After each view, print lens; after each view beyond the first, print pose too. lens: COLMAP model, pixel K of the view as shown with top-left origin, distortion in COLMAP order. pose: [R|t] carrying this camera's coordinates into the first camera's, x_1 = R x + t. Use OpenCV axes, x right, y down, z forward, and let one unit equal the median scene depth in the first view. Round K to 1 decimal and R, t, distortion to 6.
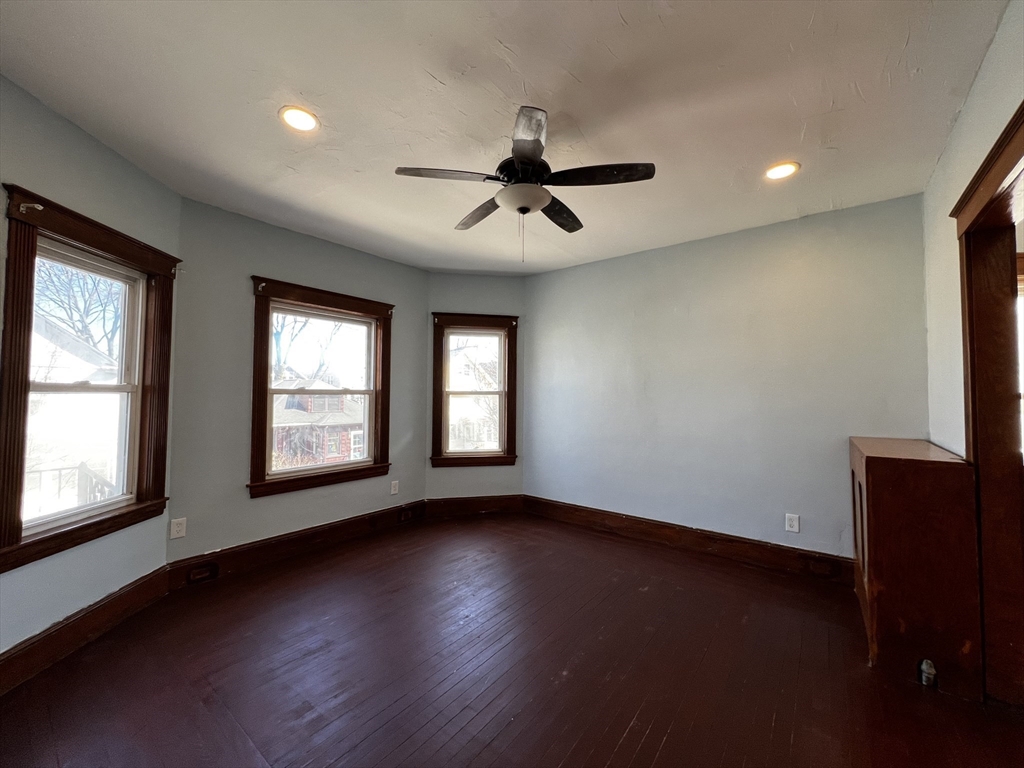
lens RADIAL K [[410.3, 0, 512.0], [0, 410.3, 384.0], [0, 0, 1]] dist [0.000390, 0.000035]
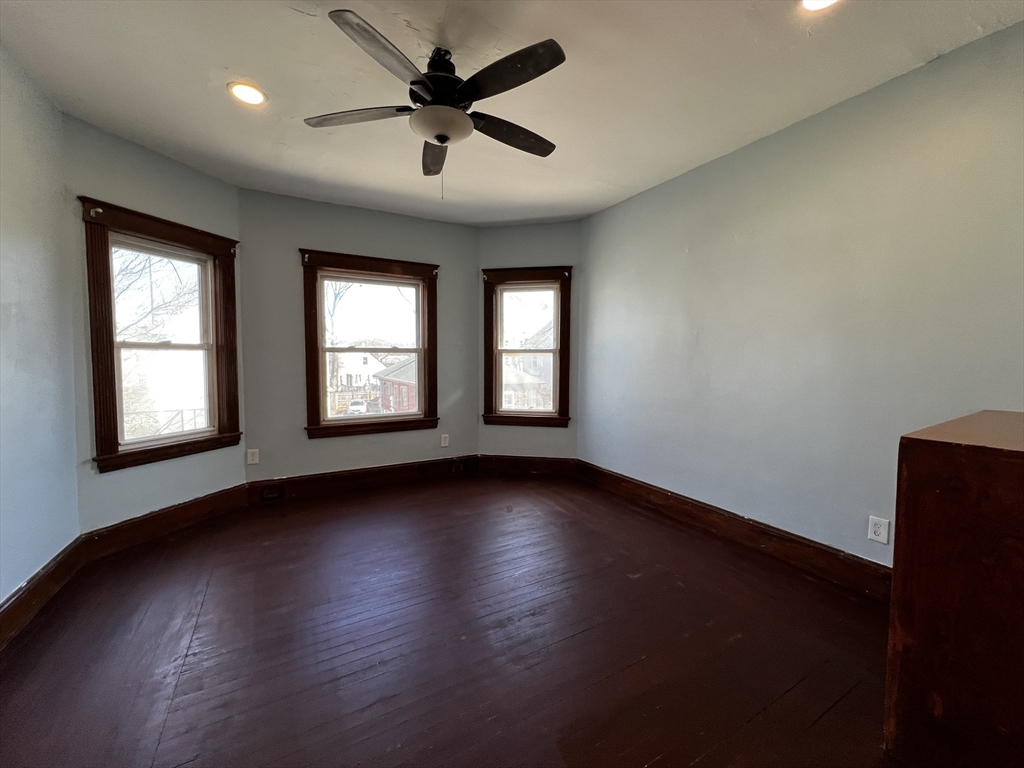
lens RADIAL K [[410.3, 0, 512.0], [0, 410.3, 384.0], [0, 0, 1]] dist [0.000390, 0.000035]
pose [[0.922605, 0.021168, -0.385166, 0.305550], [0.012830, 0.996257, 0.085486, 0.019546], [0.385533, -0.083811, 0.918880, 0.113029]]
